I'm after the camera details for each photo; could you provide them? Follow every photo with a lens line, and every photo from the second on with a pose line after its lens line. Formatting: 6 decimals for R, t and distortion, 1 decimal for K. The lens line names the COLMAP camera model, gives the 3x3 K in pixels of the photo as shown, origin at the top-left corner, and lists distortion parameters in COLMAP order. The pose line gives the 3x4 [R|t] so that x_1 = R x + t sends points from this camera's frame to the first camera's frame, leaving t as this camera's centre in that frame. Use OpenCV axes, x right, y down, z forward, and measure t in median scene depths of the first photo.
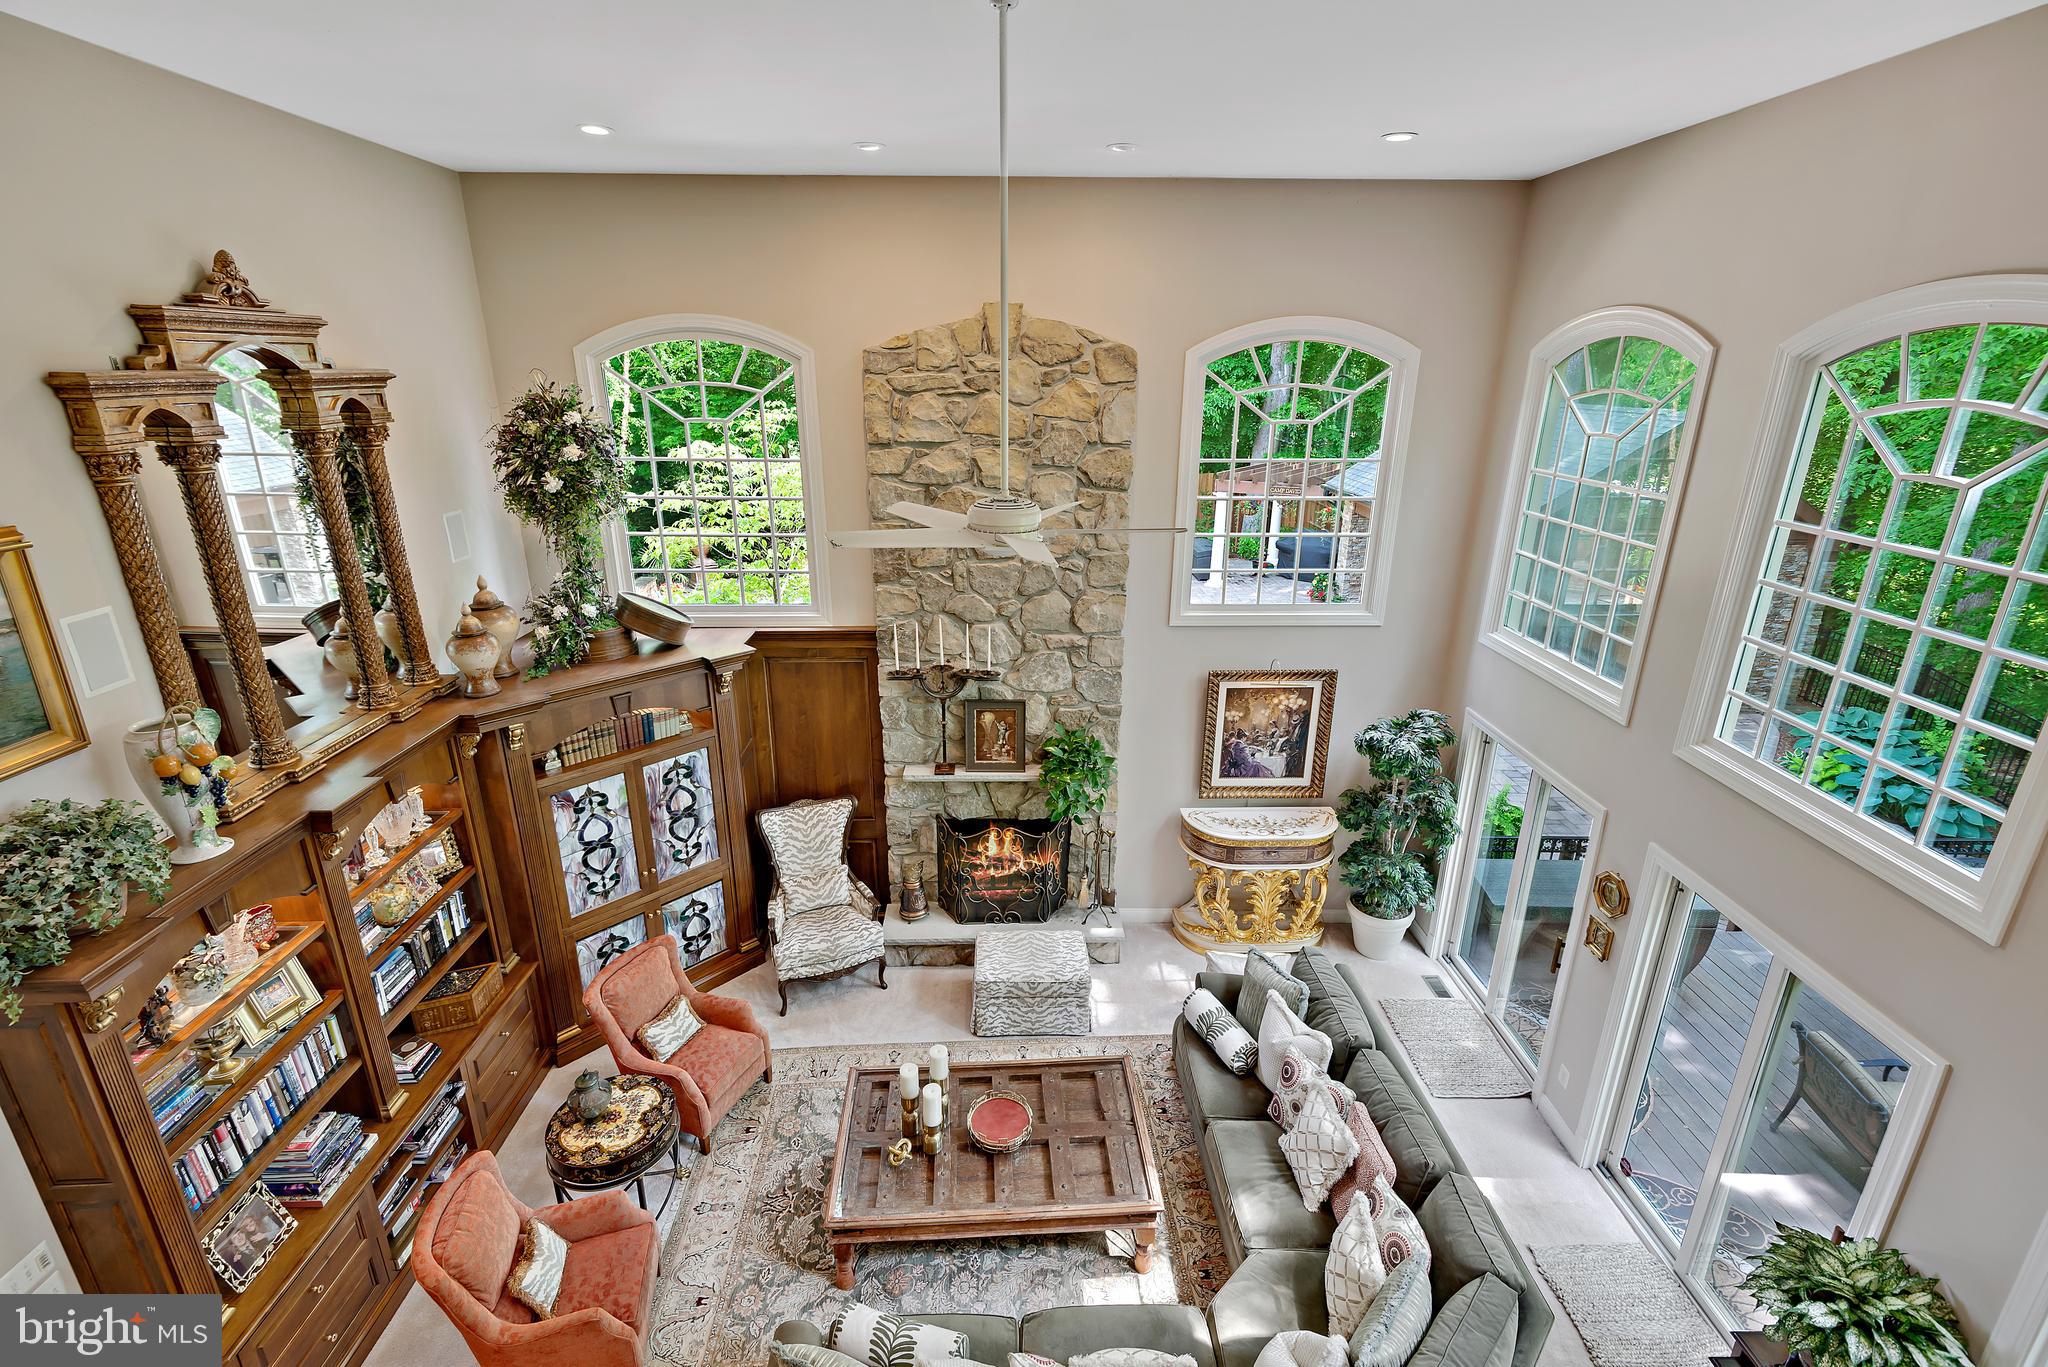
lens RADIAL K [[922.1, 0, 1045.1], [0, 922.1, 676.4], [0, 0, 1]] dist [0.028812, -0.012964]
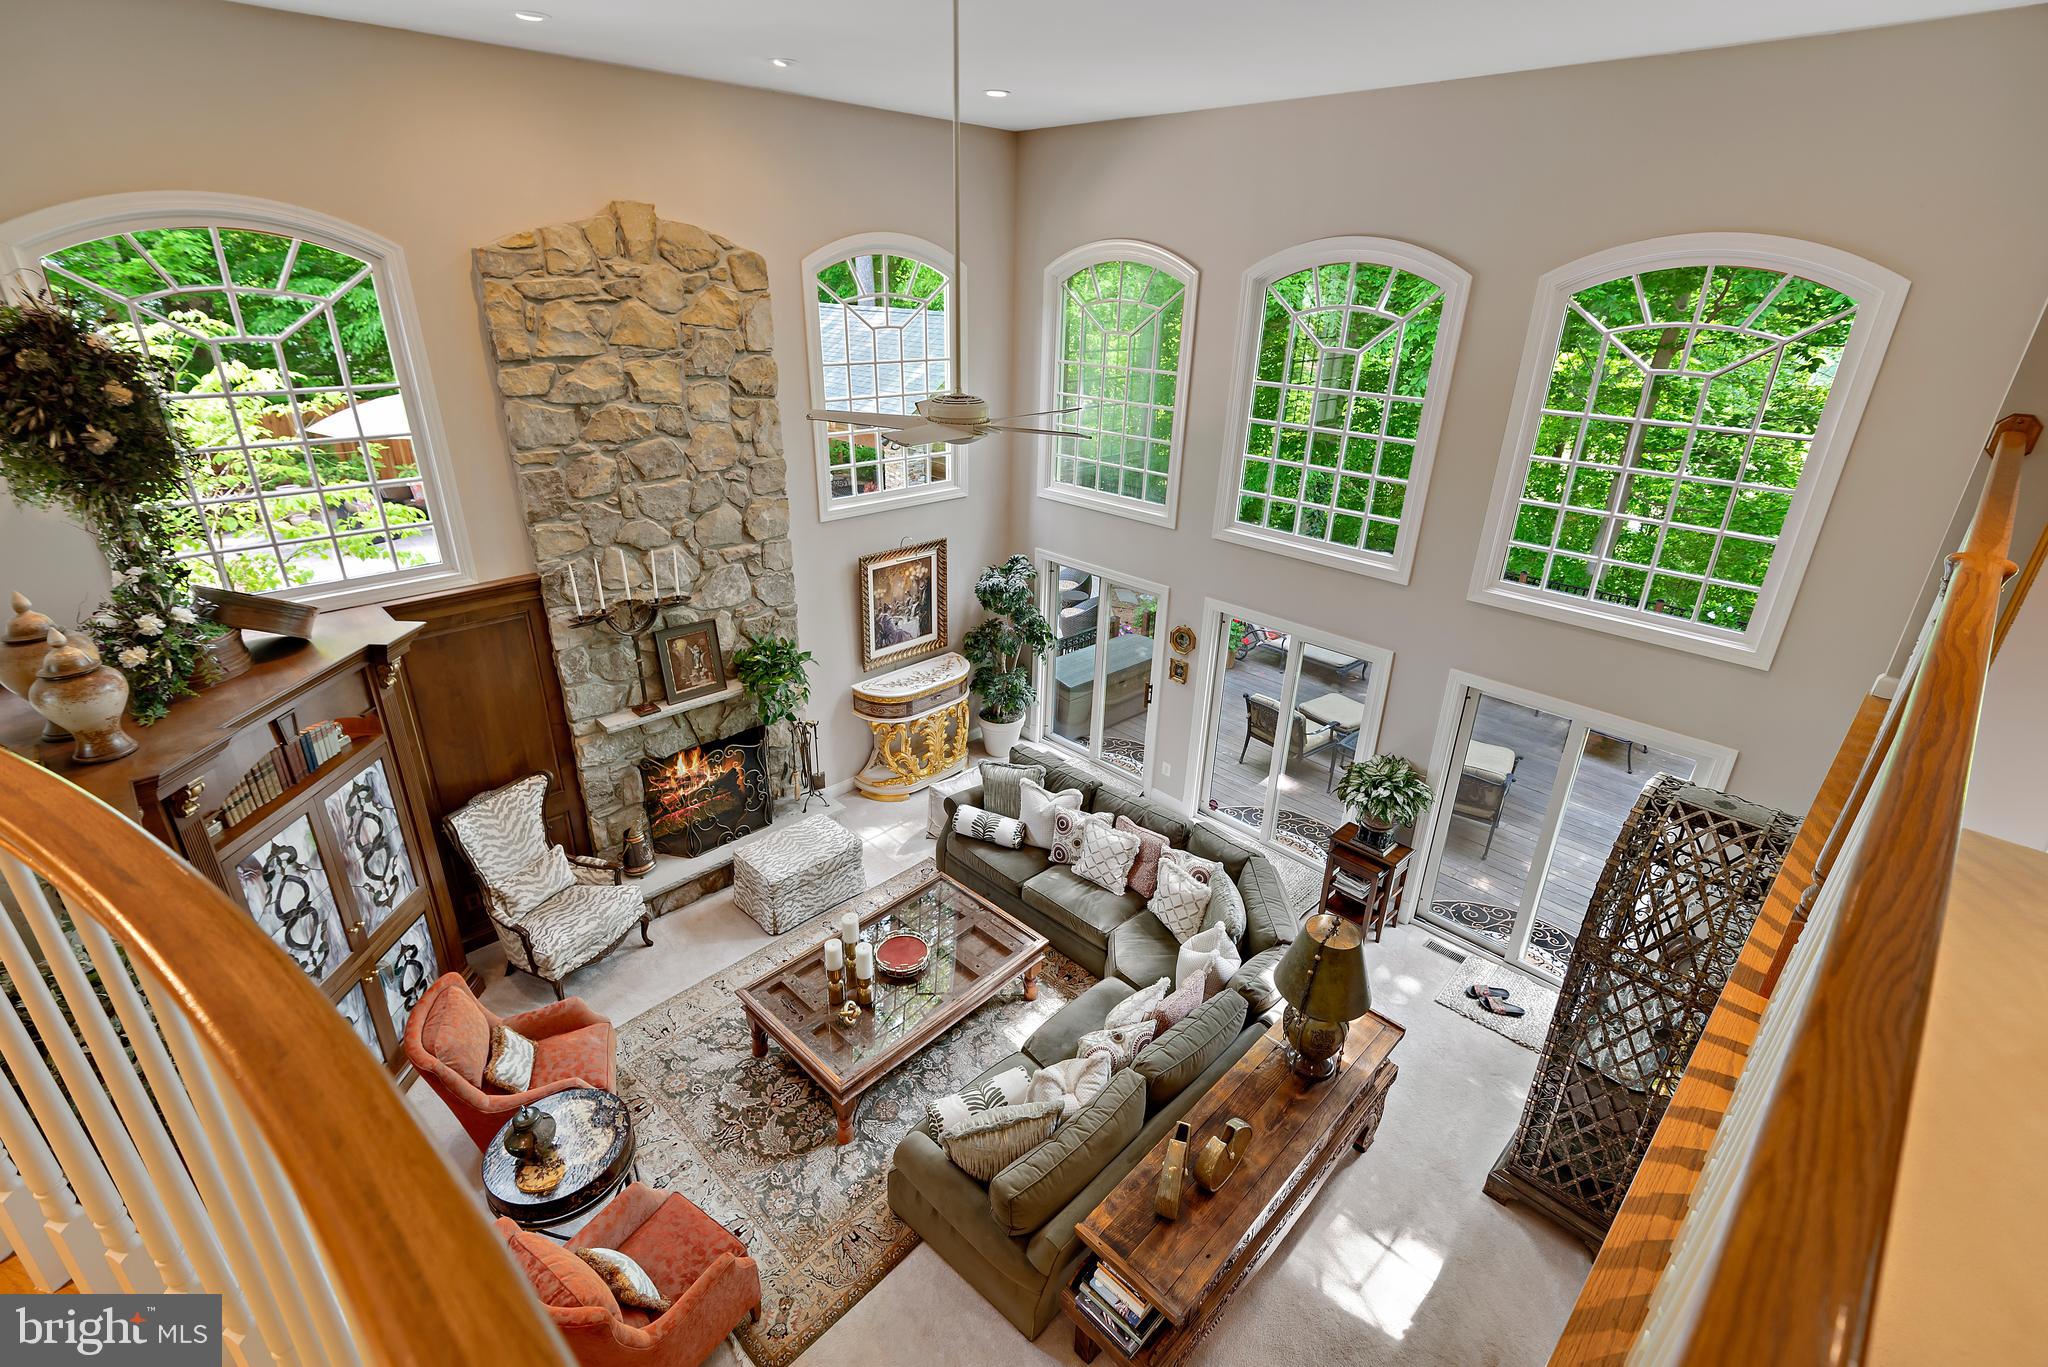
lens RADIAL K [[922.1, 0, 1040.1], [0, 922.1, 681.7], [0, 0, 1]] dist [0.028812, -0.012964]
pose [[0.717136, -0.268647, 0.643075, -0.483293], [0.204342, 0.963218, 0.174512, -0.012291], [-0.666304, 0.006259, 0.745654, 0.015903]]
